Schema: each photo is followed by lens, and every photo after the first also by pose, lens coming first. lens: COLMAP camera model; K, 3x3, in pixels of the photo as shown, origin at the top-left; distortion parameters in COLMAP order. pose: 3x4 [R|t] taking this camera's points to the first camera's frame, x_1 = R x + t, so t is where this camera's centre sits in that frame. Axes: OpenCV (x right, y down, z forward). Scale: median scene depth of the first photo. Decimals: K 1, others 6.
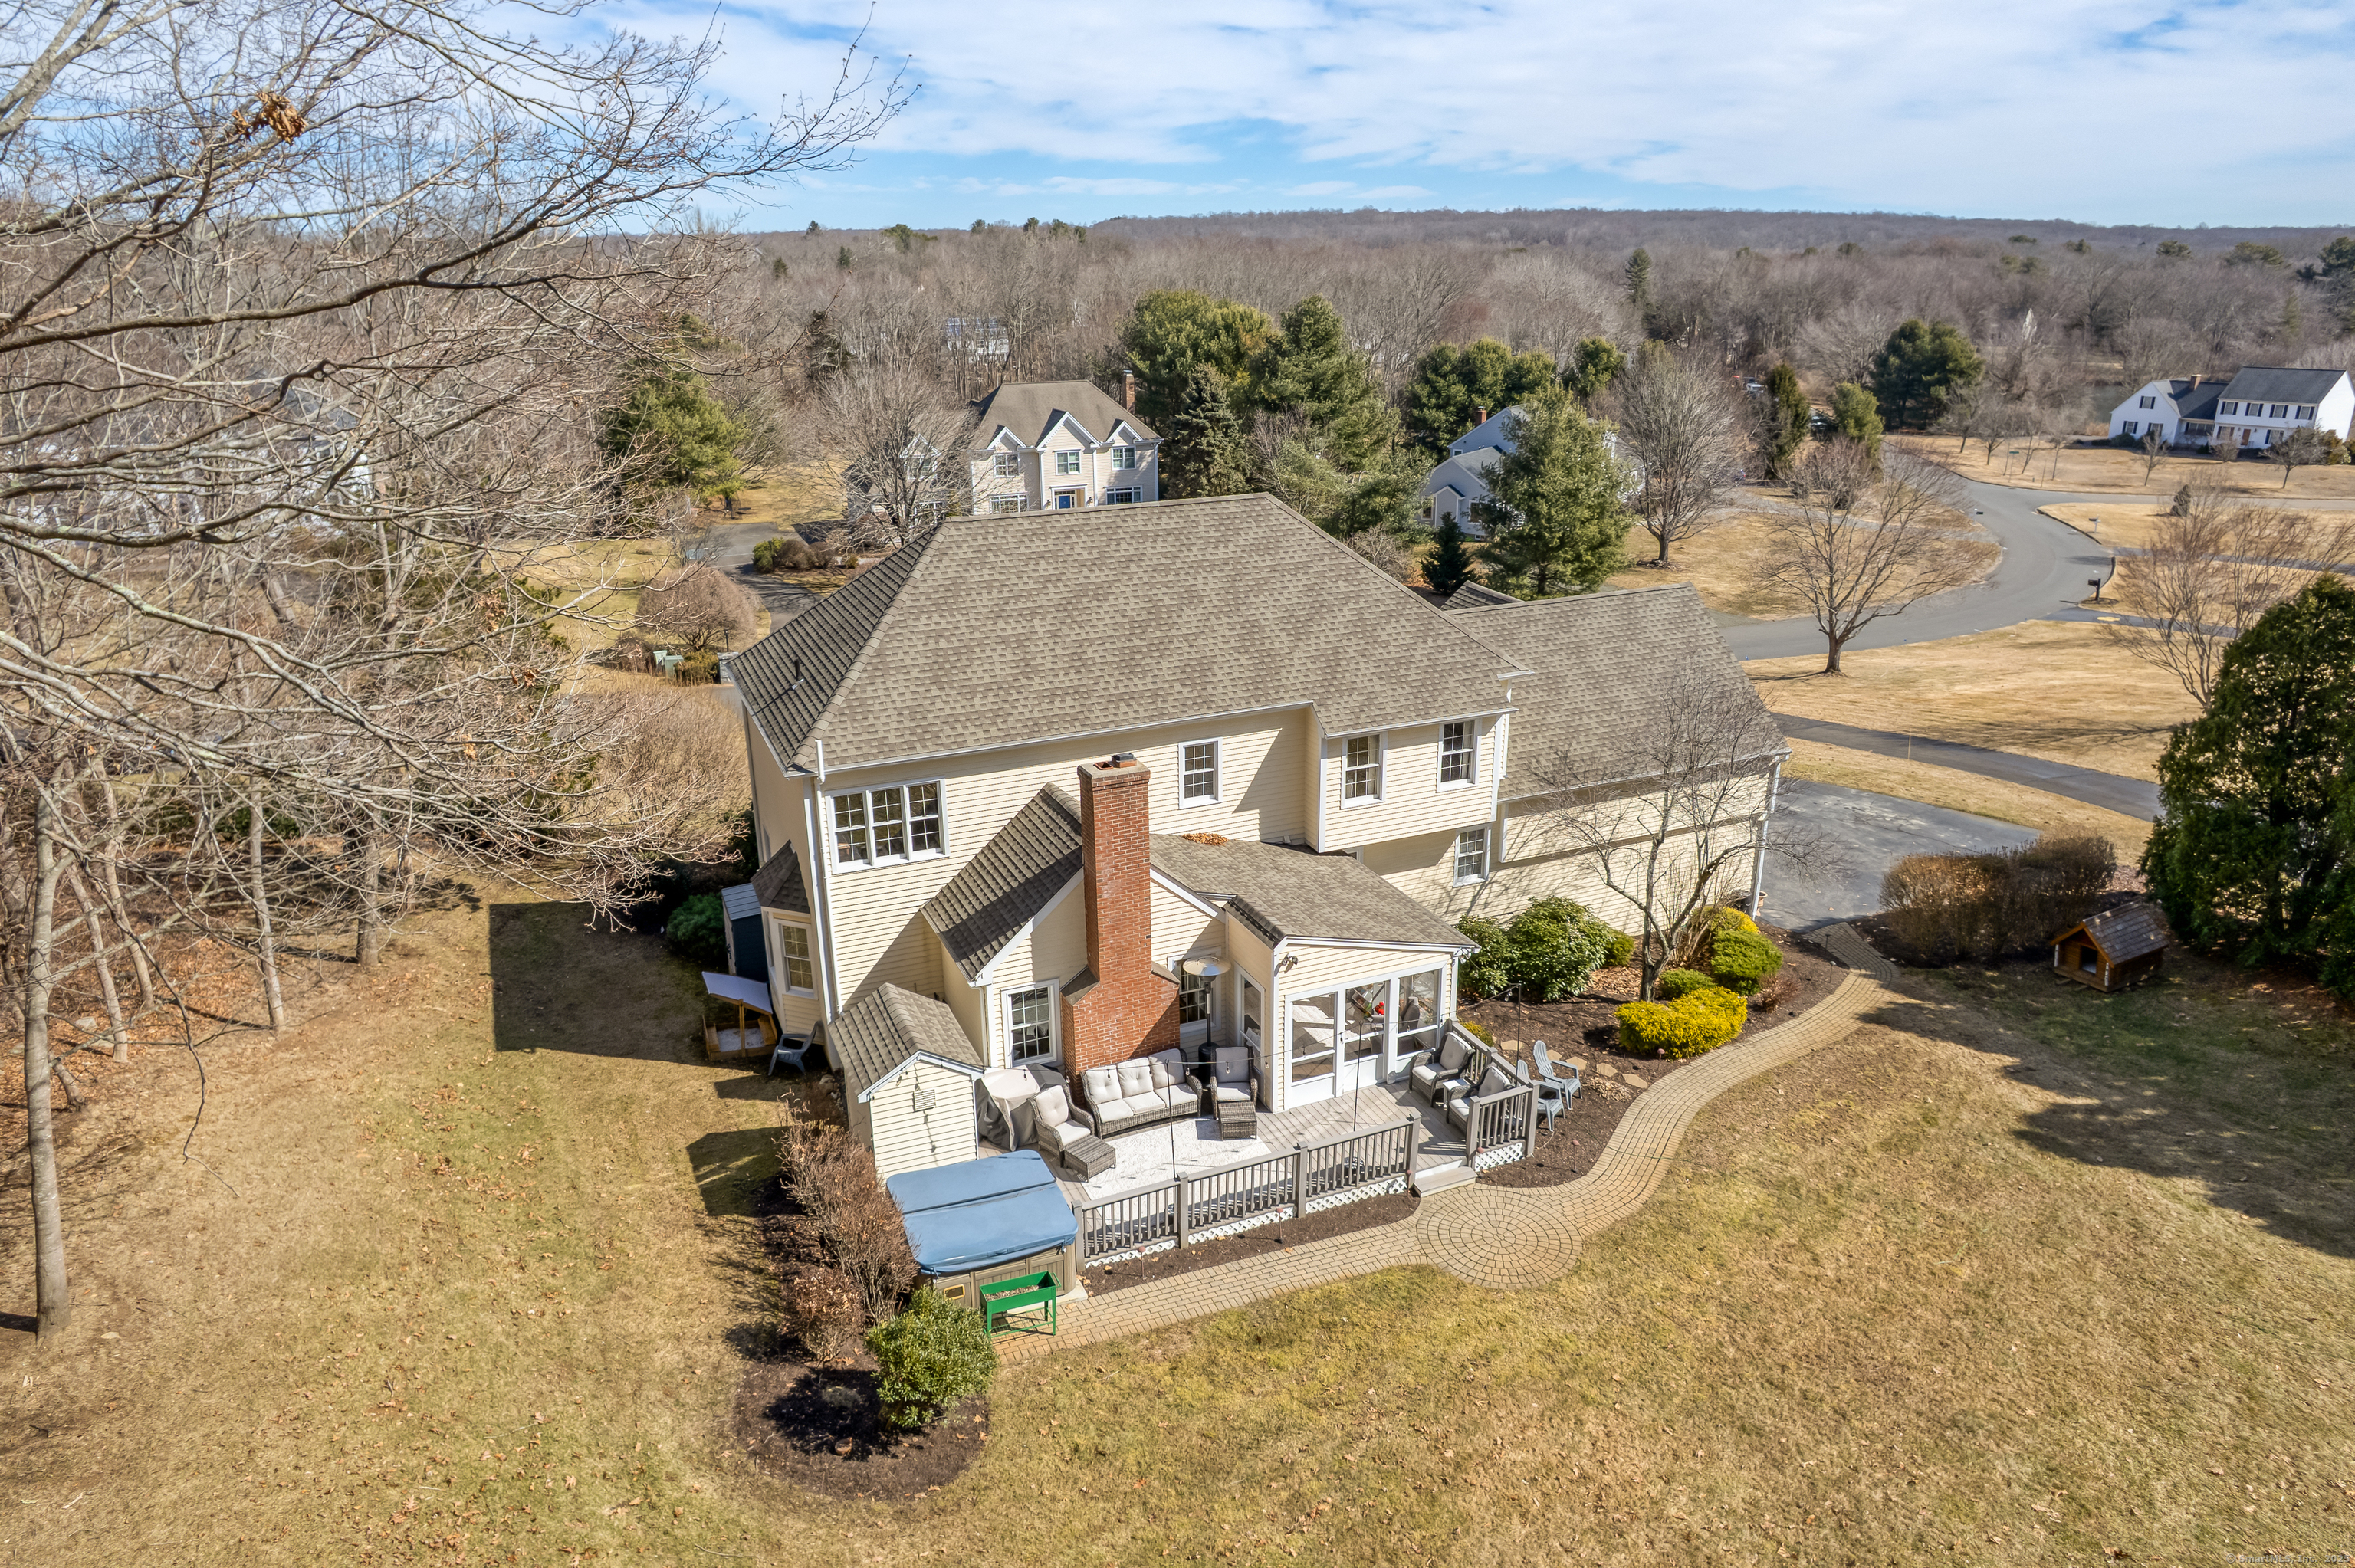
lens RADIAL K [[1514.8, 0, 1177.5], [0, 1514.8, 784.0], [0, 0, 1]] dist [-0.050158, 0.002731]
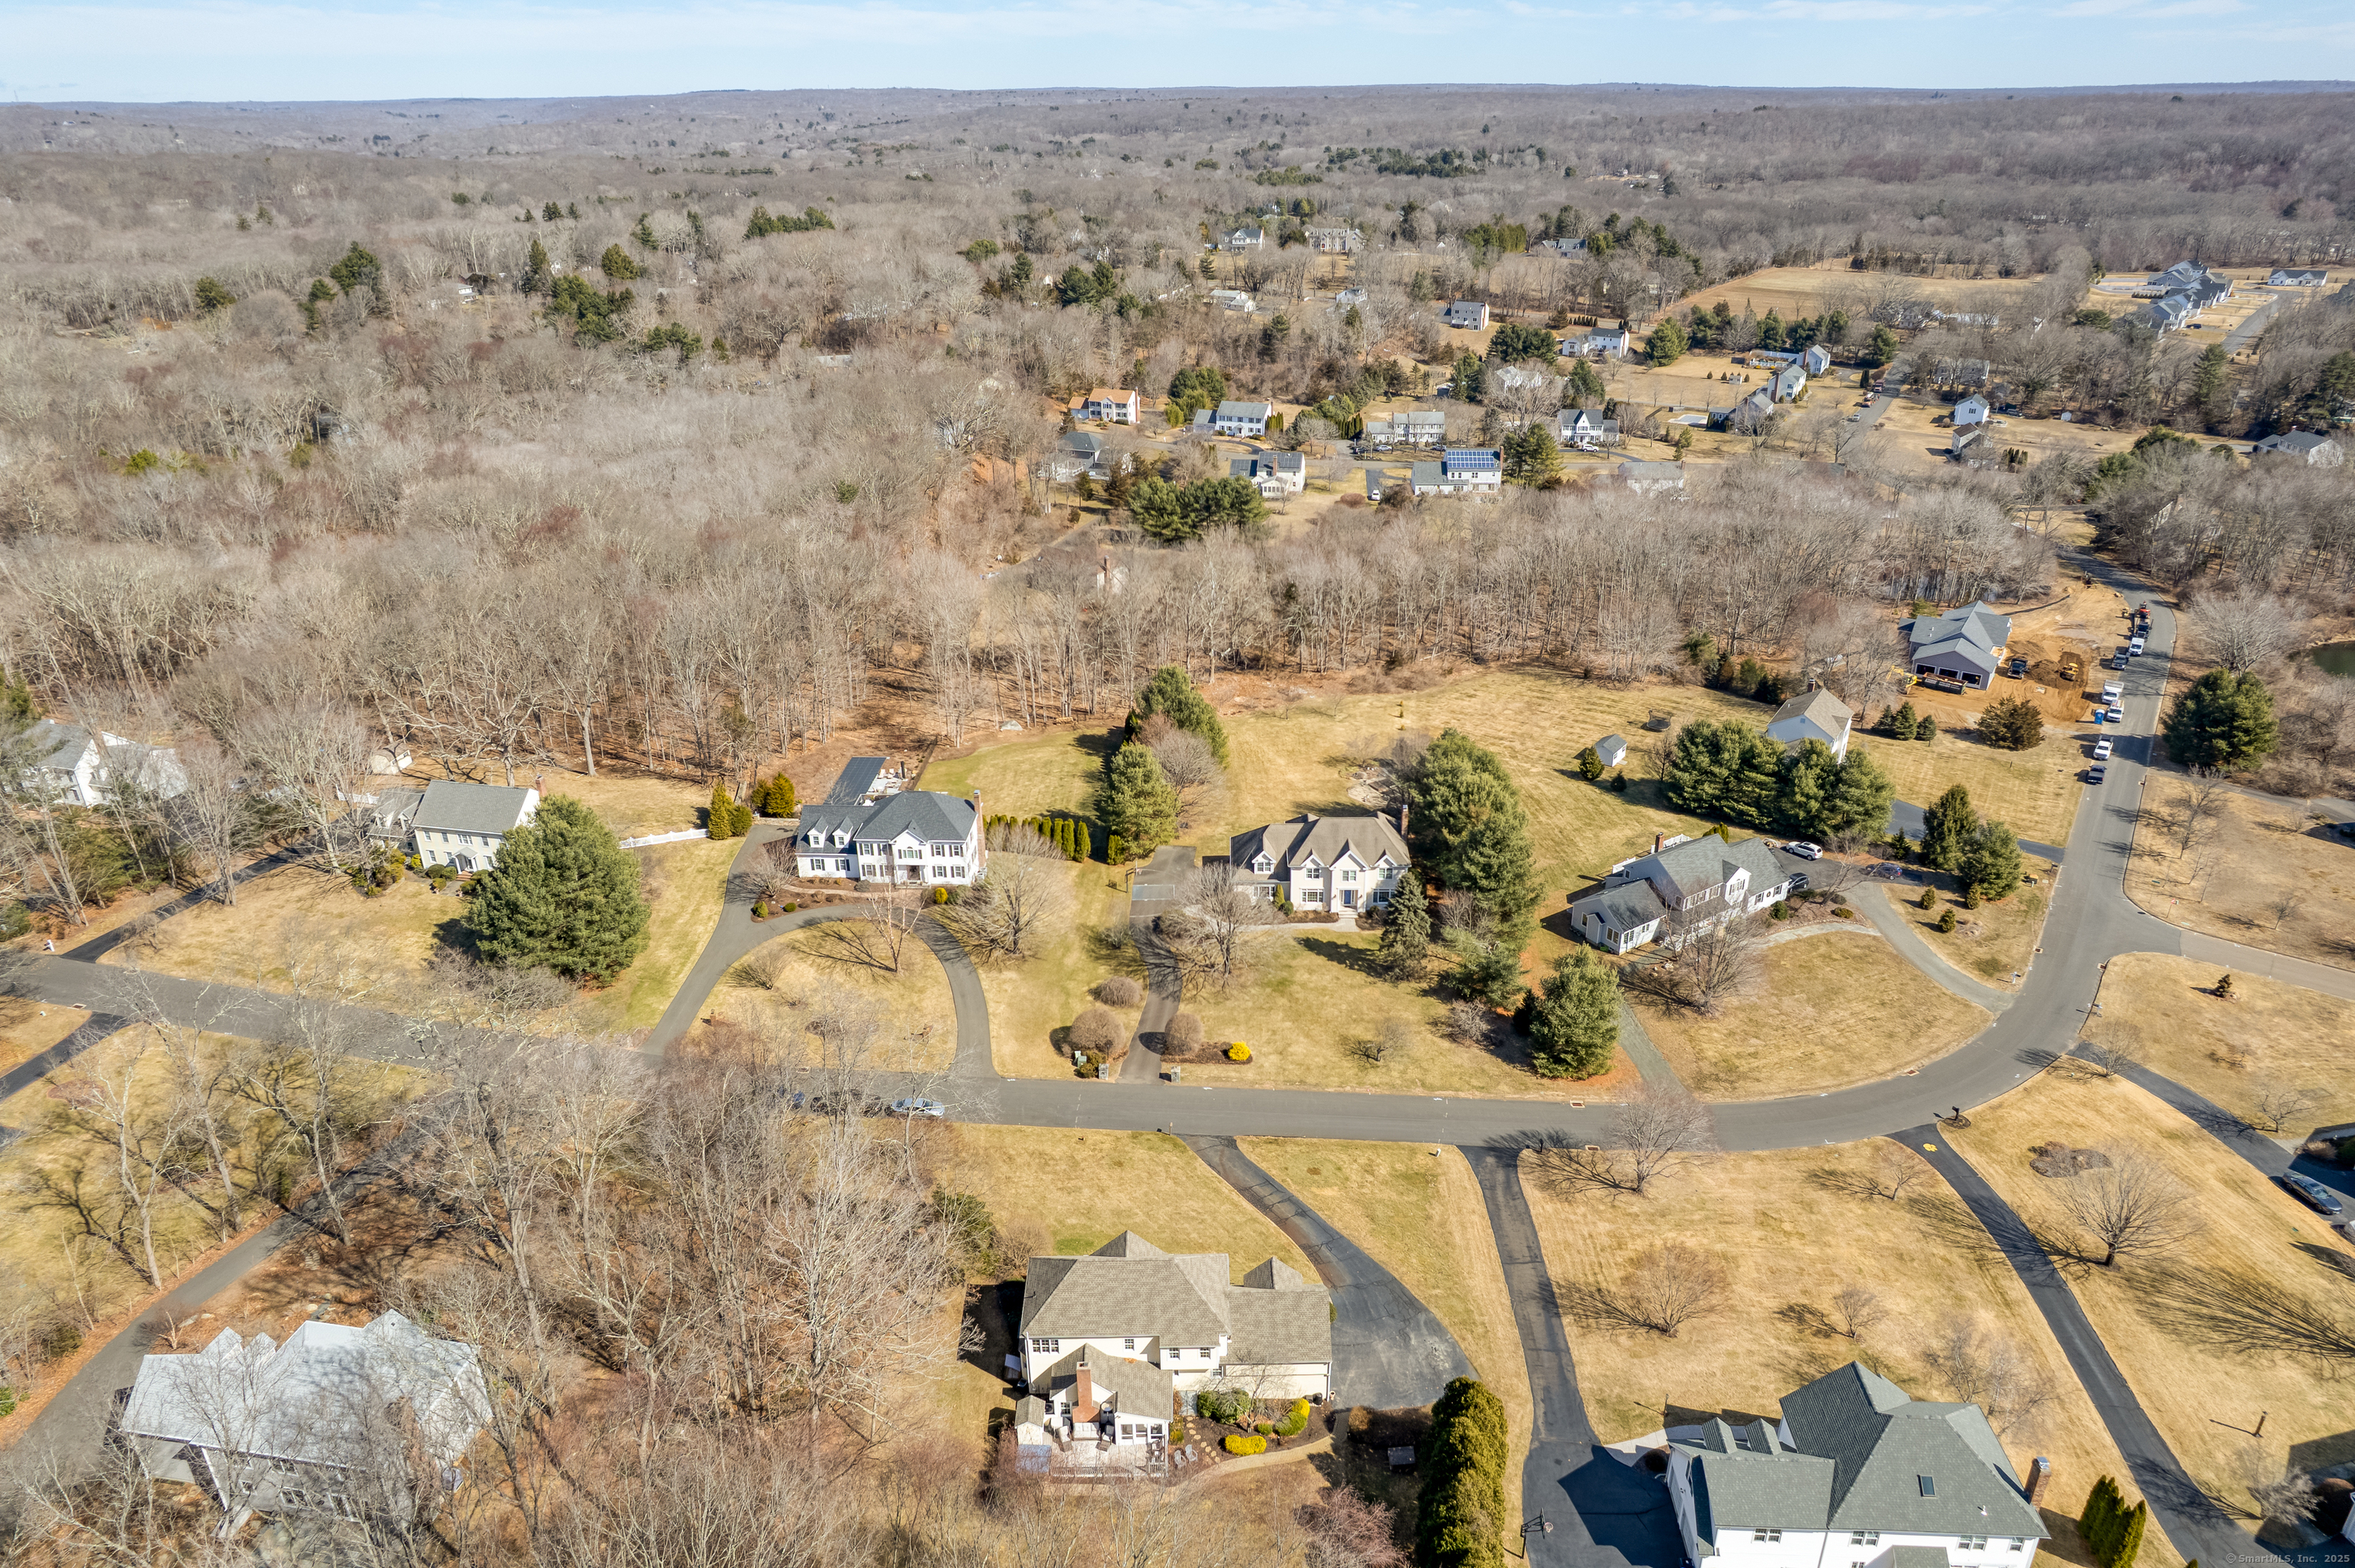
lens RADIAL K [[1514.8, 0, 1177.5], [0, 1514.8, 784.0], [0, 0, 1]] dist [-0.050158, 0.002731]
pose [[0.921111, 0.168198, -0.351090, 1.176995], [-0.128907, 0.982750, 0.132611, -1.847134], [0.367339, -0.076892, 0.926903, -2.263043]]
